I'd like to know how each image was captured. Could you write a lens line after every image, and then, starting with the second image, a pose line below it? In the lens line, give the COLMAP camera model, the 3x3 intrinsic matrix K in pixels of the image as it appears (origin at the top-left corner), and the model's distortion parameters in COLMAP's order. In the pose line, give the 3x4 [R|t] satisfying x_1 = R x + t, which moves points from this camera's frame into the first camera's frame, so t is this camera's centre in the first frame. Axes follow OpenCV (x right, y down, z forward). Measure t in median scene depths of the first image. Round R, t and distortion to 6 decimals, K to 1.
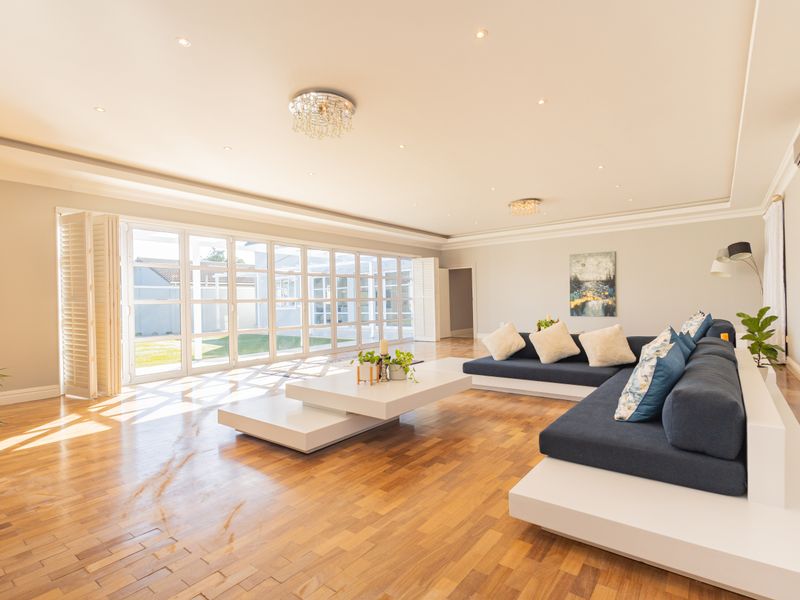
lens RADIAL K [[415.8, 0, 402.4], [0, 415.8, 297.4], [0, 0, 1]] dist [0.013752, 0.000350]
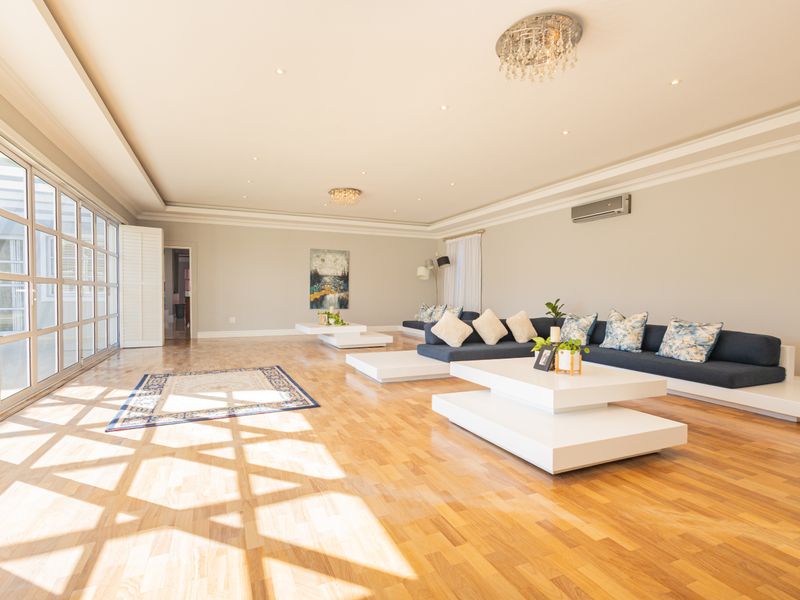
lens RADIAL K [[415.8, 0, 400.5], [0, 415.8, 299.7], [0, 0, 1]] dist [0.013752, 0.000350]
pose [[0.477984, 0.011207, 0.878297, -0.406051], [-0.022692, 0.999742, -0.000407, 0.018481], [-0.878075, -0.019735, 0.478115, 0.334199]]
